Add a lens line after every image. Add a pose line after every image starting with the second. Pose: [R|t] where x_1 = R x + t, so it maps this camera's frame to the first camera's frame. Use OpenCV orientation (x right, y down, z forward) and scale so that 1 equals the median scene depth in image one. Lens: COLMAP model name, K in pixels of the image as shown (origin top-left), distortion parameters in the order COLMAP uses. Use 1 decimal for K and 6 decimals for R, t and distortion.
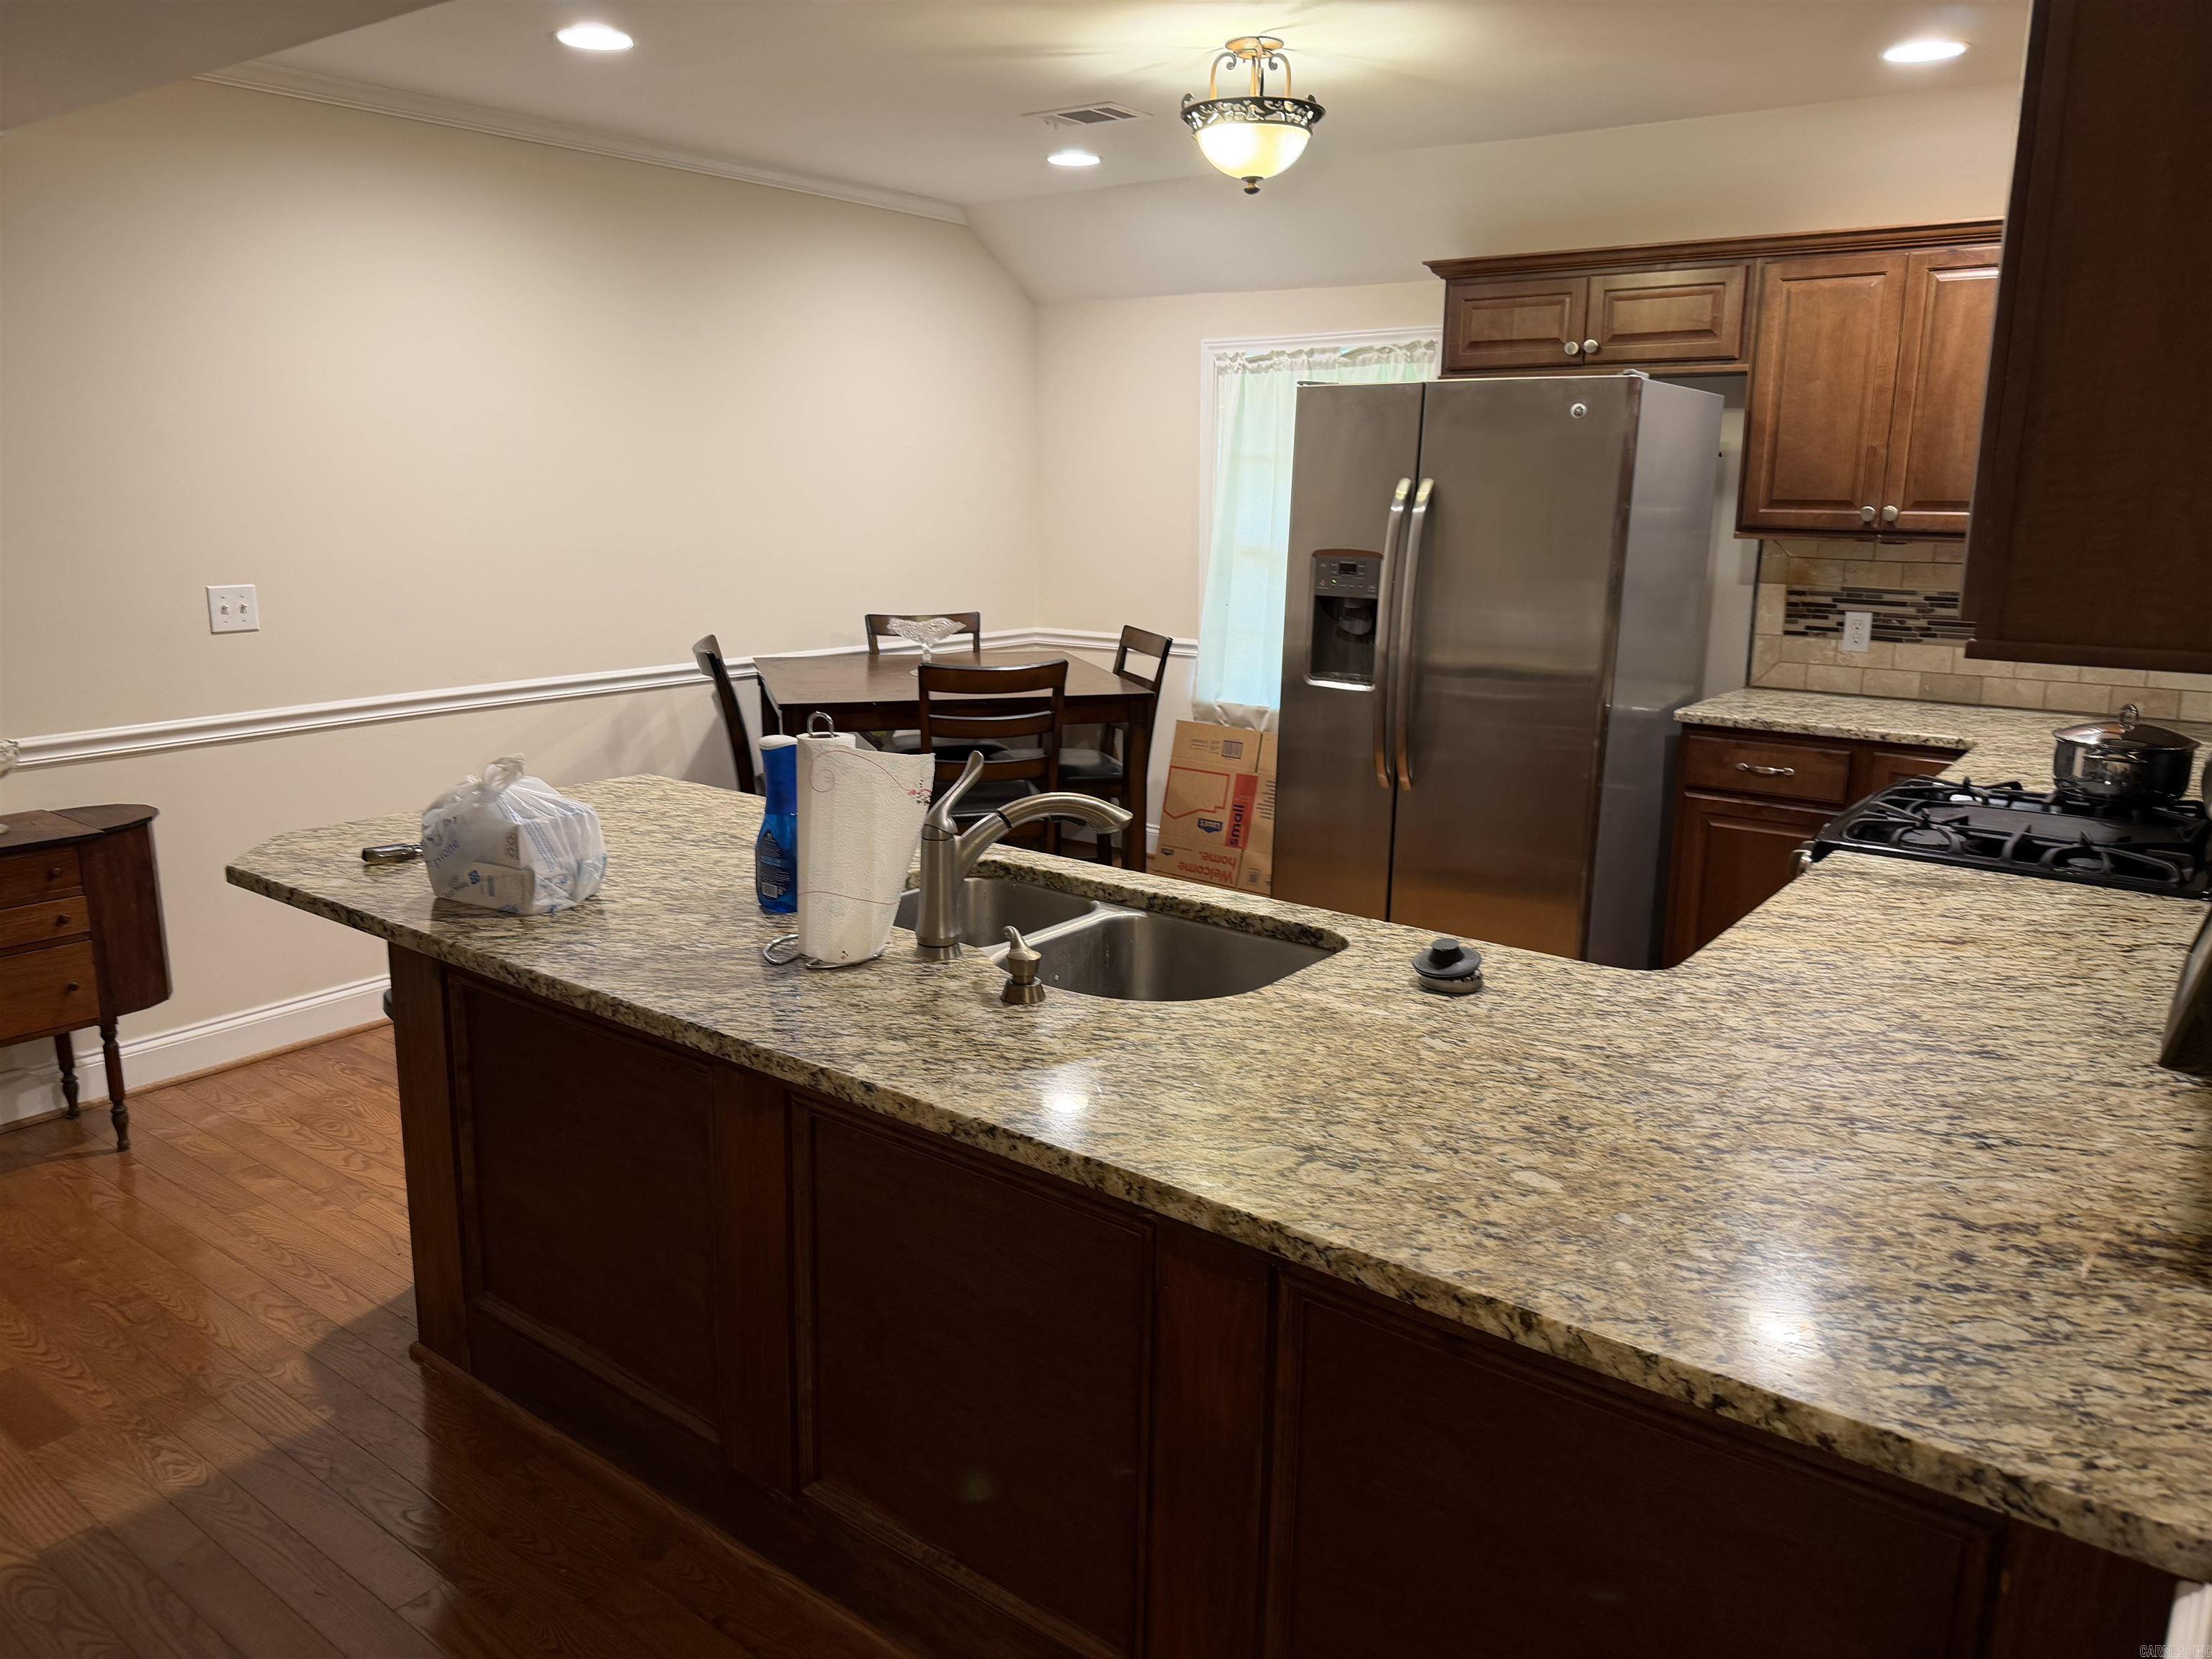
lens RADIAL K [[1552.2, 0, 1091.4], [0, 1552.2, 826.3], [0, 0, 1]] dist [0.066132, -0.104180]
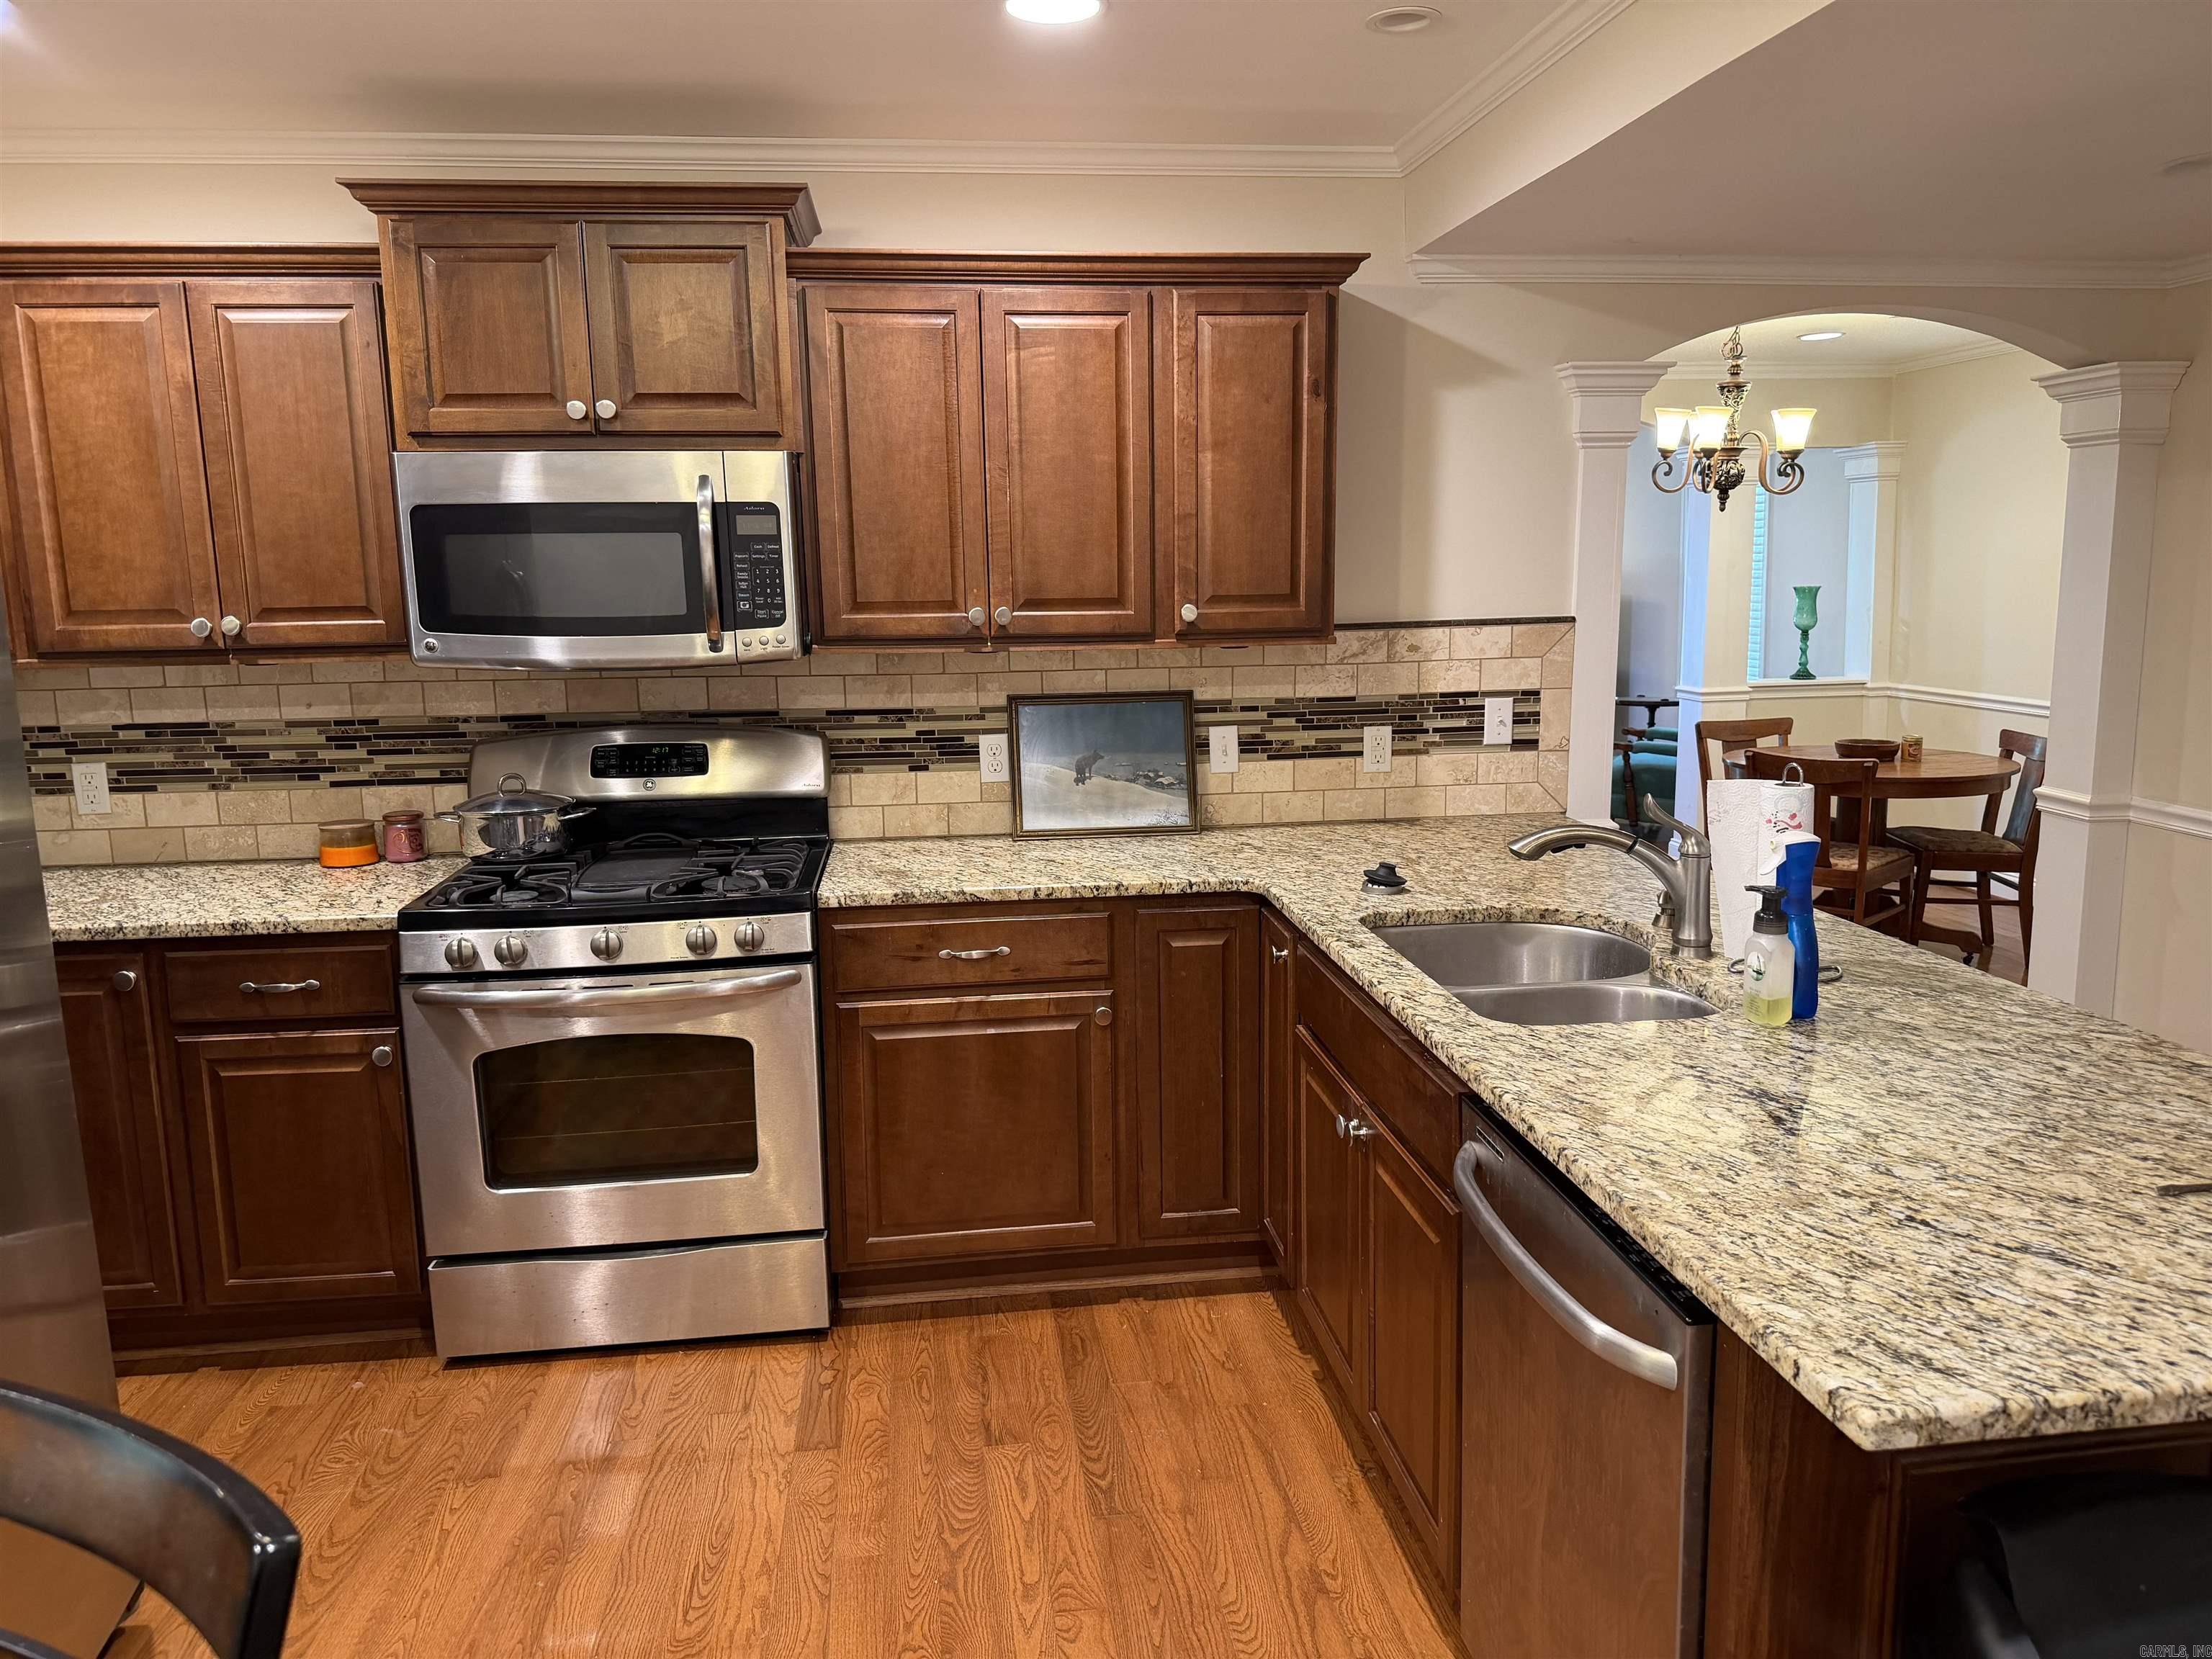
lens RADIAL K [[1552.2, 0, 1119.1], [0, 1552.2, 840.8], [0, 0, 1]] dist [0.066132, -0.104180]
pose [[-0.703674, -0.120045, 0.700309, -0.300266], [0.164292, 0.931423, 0.324744, -0.225097], [-0.691268, 0.343569, -0.635696, 0.979892]]
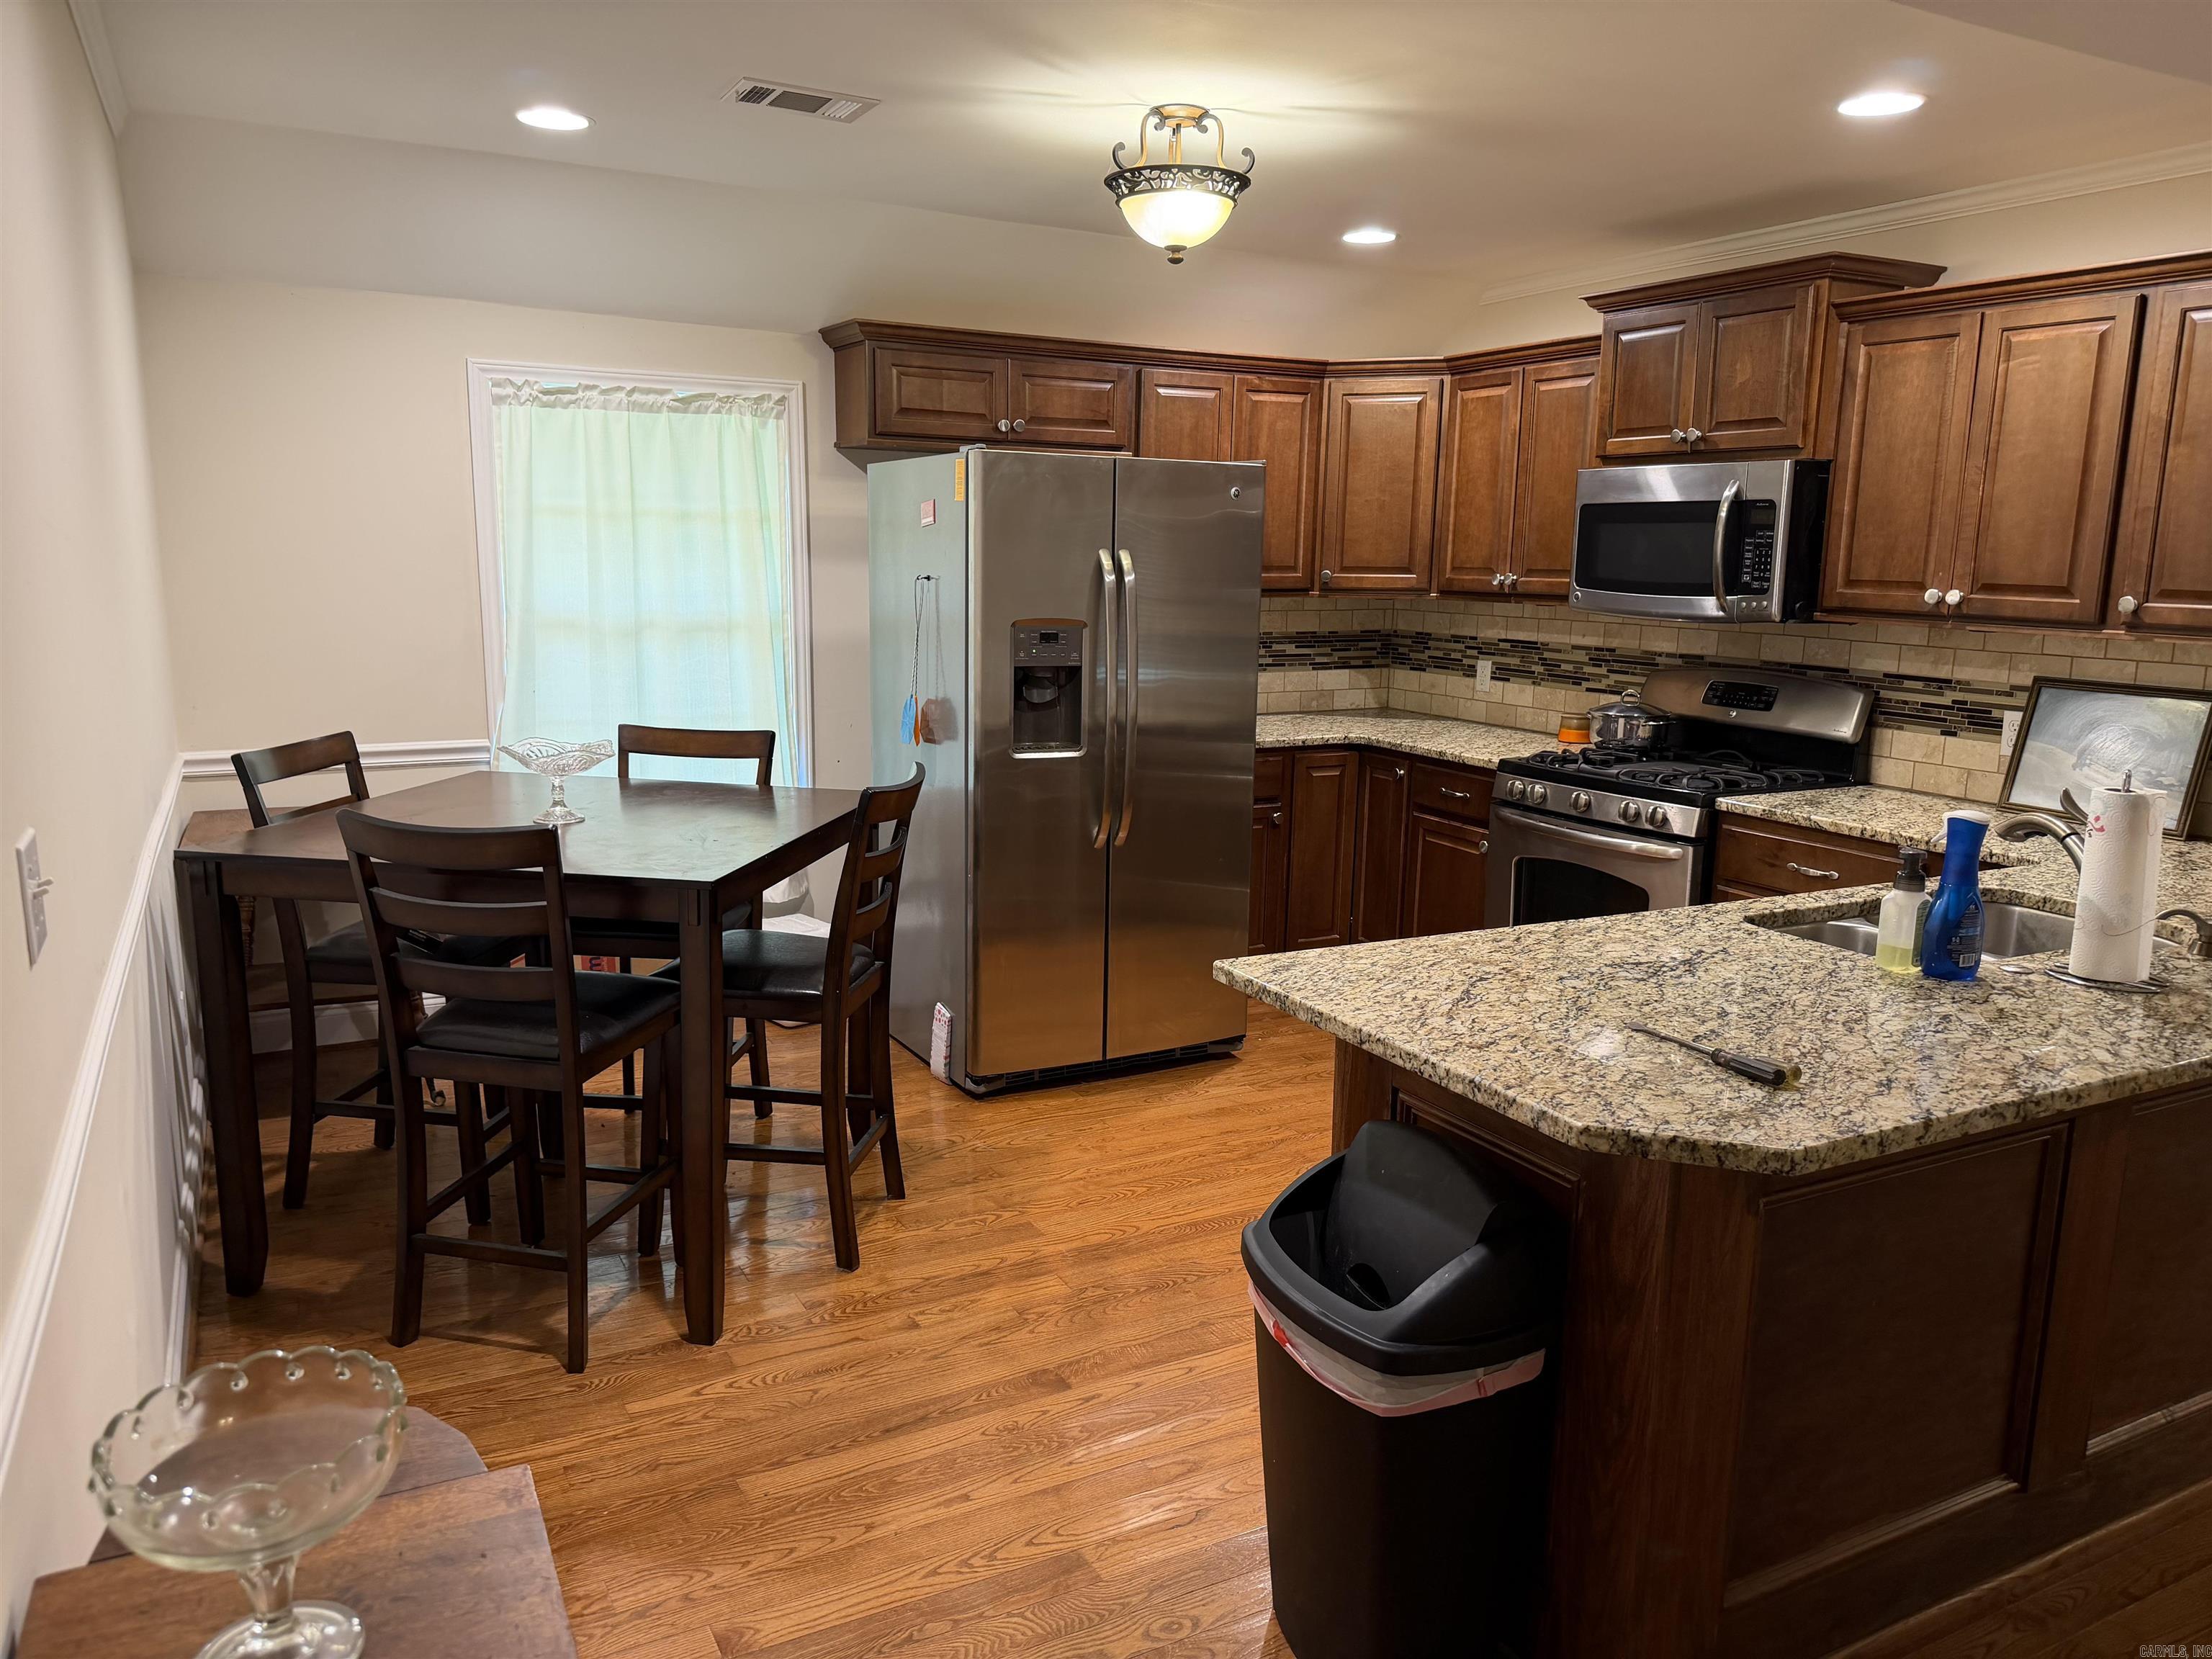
lens RADIAL K [[1552.2, 0, 1095.2], [0, 1552.2, 842.5], [0, 0, 1]] dist [0.066132, -0.104180]
pose [[0.419869, -0.170672, 0.891393, -0.716384], [0.183499, 0.977839, 0.100791, -0.129991], [-0.888841, 0.121251, 0.441883, 0.544042]]
